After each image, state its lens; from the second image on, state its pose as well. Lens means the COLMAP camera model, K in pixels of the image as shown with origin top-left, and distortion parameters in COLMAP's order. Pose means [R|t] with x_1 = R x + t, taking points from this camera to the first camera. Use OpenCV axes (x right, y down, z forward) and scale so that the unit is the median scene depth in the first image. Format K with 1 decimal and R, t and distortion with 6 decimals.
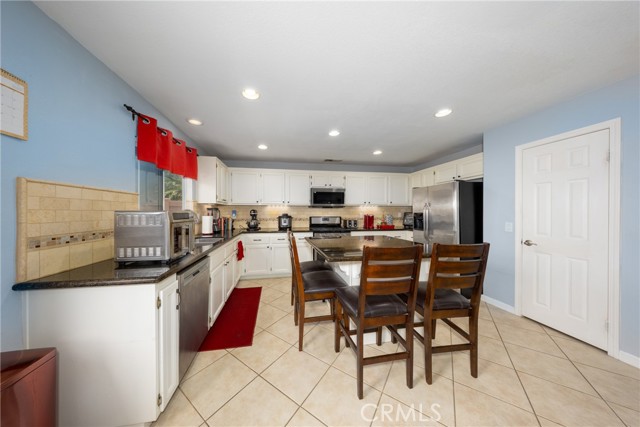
lens RADIAL K [[186.1, 0, 315.5], [0, 186.1, 213.8], [0, 0, 1]] dist [-0.006717, 0.000232]
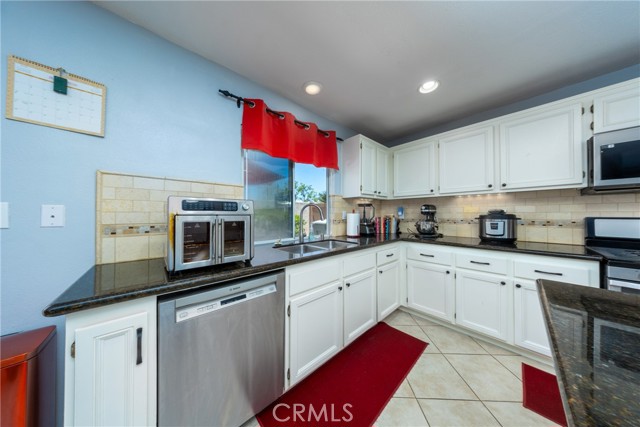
lens RADIAL K [[186.1, 0, 313.9], [0, 186.1, 214.0], [0, 0, 1]] dist [-0.006717, 0.000232]
pose [[0.512975, -0.002937, -0.858399, 0.007418], [-0.005292, 0.999964, -0.006584, 0.017457], [0.858387, 0.007920, 0.512941, 0.395927]]
